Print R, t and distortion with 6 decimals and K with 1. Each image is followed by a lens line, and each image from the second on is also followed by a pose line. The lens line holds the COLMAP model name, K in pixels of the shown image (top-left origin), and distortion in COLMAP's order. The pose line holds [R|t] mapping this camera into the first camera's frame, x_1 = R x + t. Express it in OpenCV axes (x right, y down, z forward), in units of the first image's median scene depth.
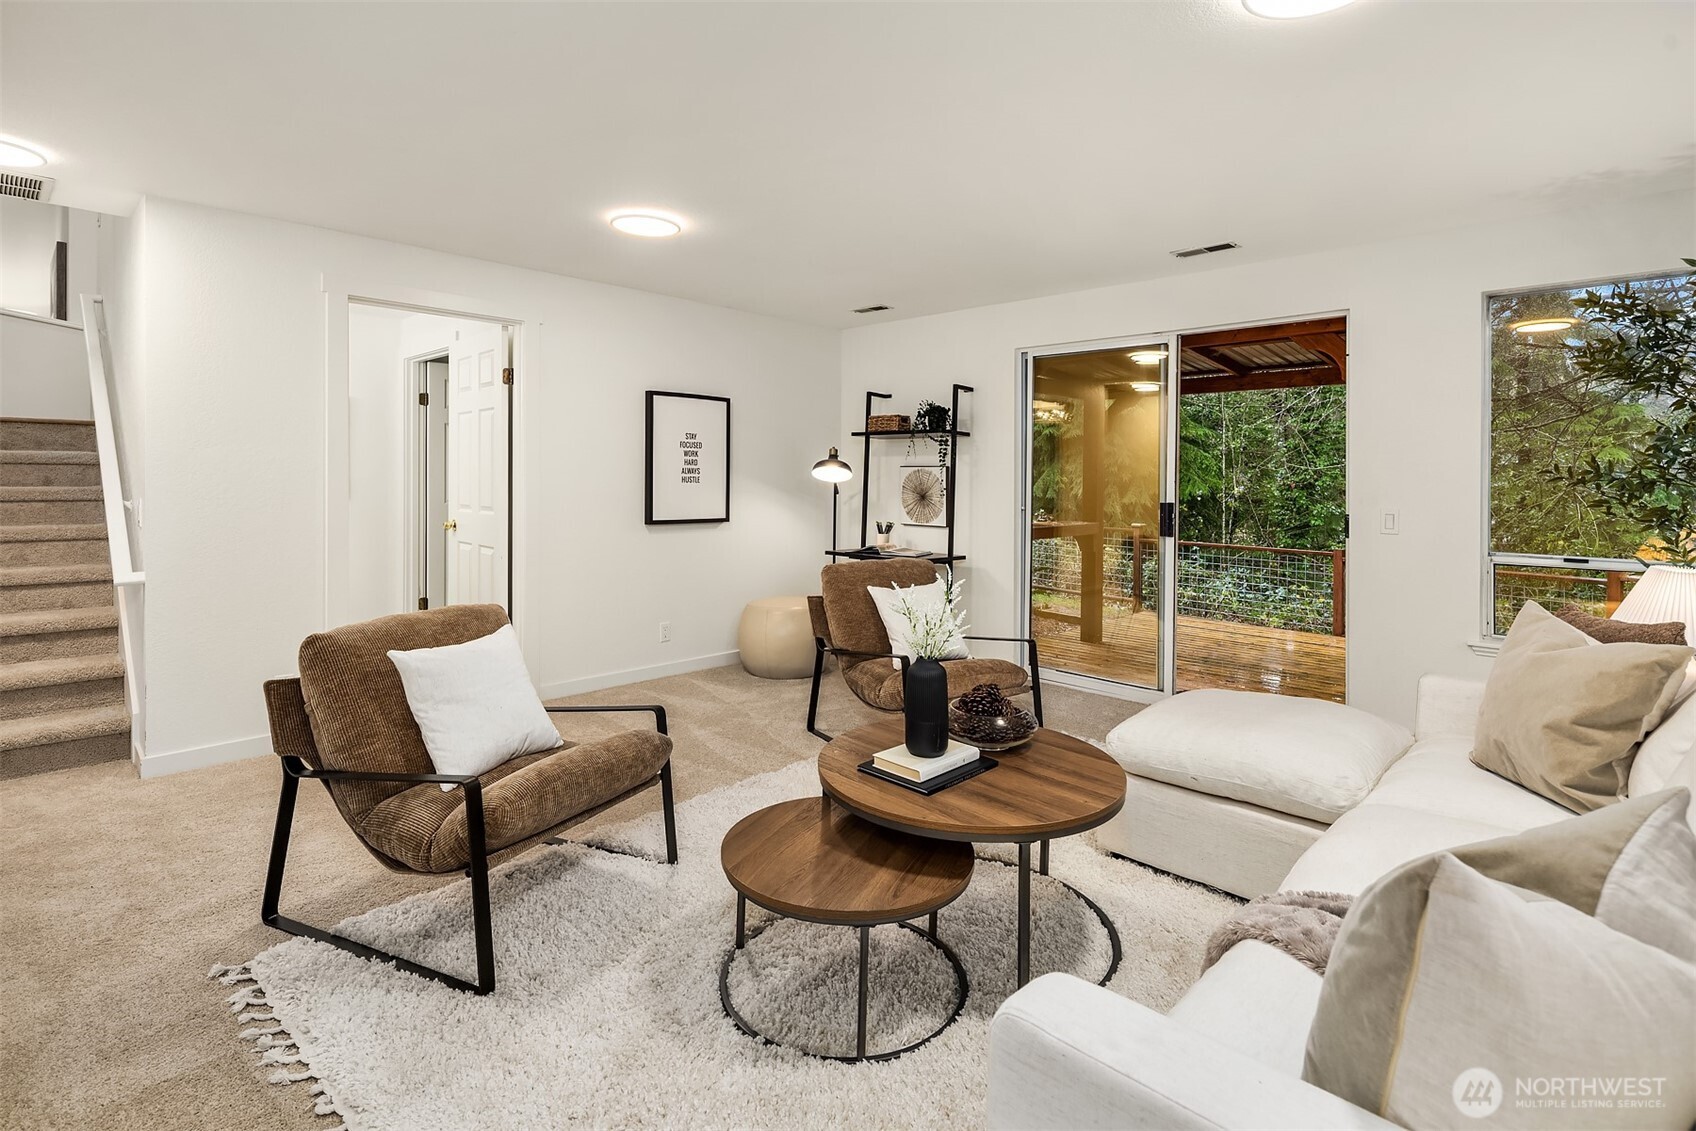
lens RADIAL K [[817.5, 0, 853.4], [0, 817.5, 554.8], [0, 0, 1]] dist [-0.002776, -0.000434]
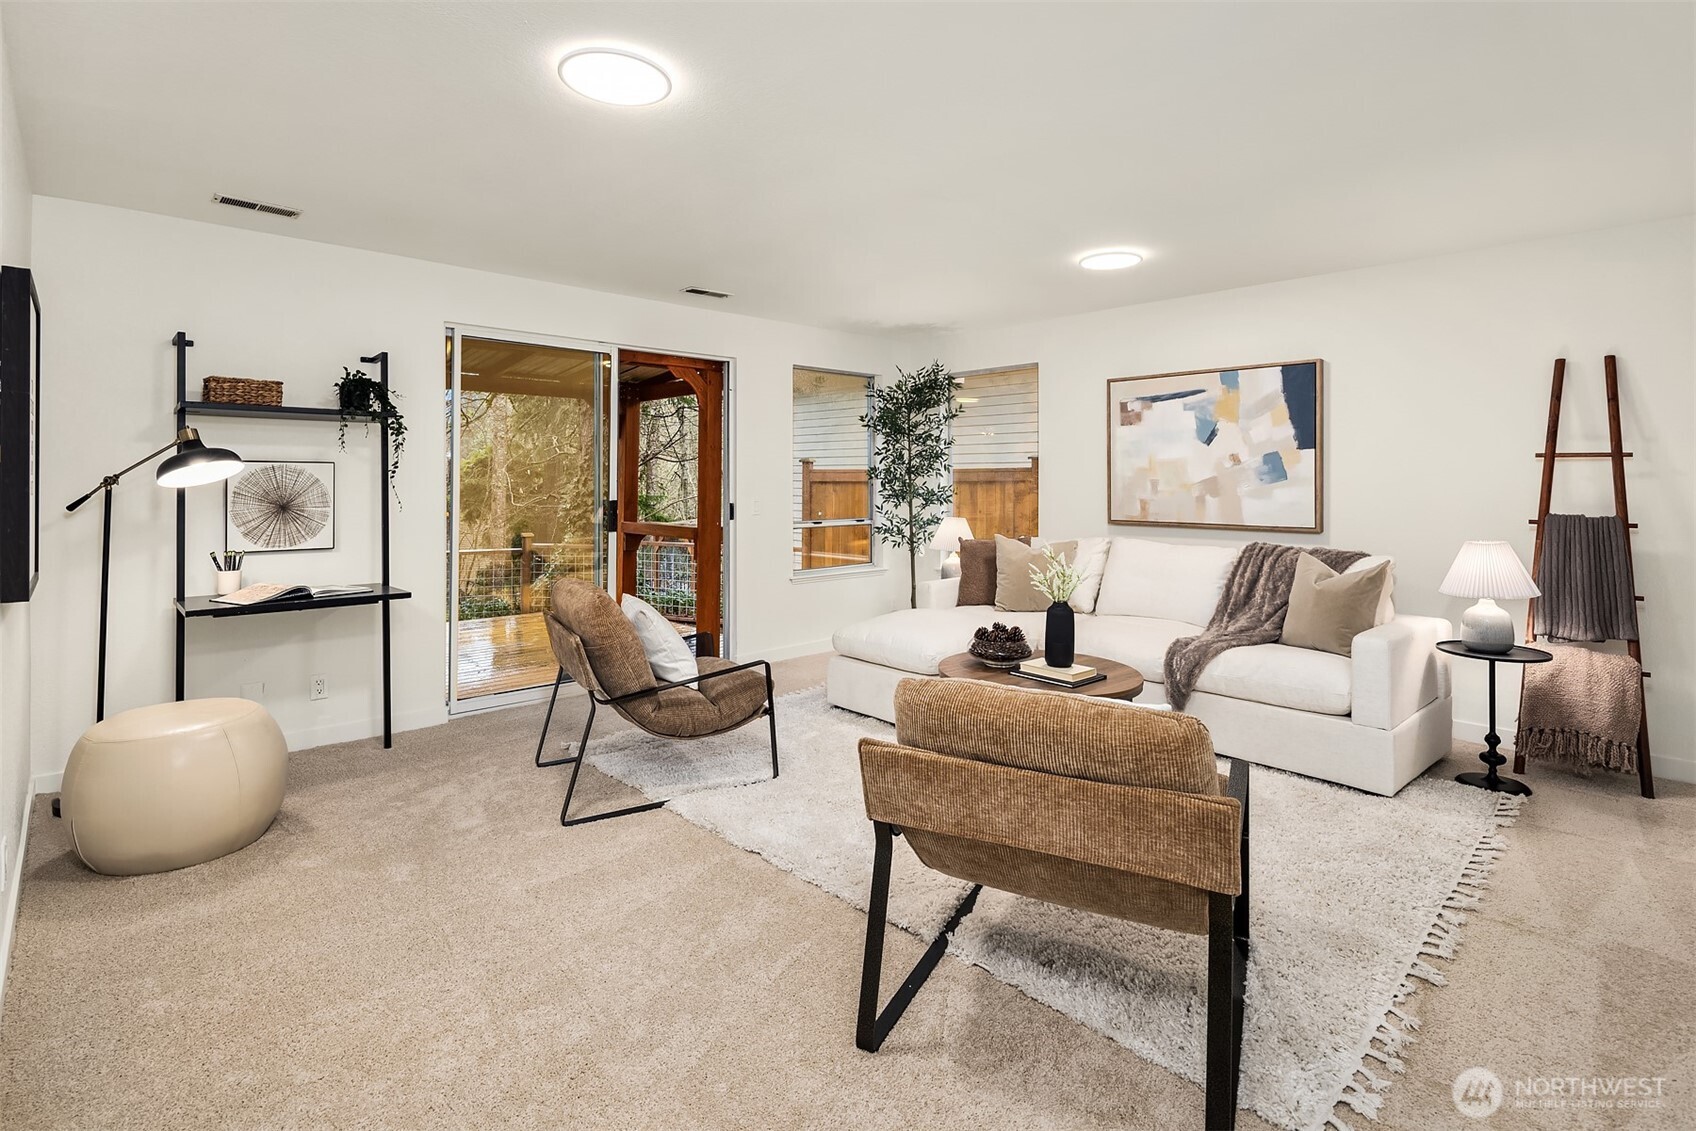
lens RADIAL K [[817.5, 0, 853.4], [0, 817.5, 554.8], [0, 0, 1]] dist [-0.002776, -0.000434]
pose [[0.062597, -0.098439, 0.993172, -0.676888], [0.091355, 0.991511, 0.092517, -0.063531], [-0.993849, 0.084940, 0.071058, 0.605861]]
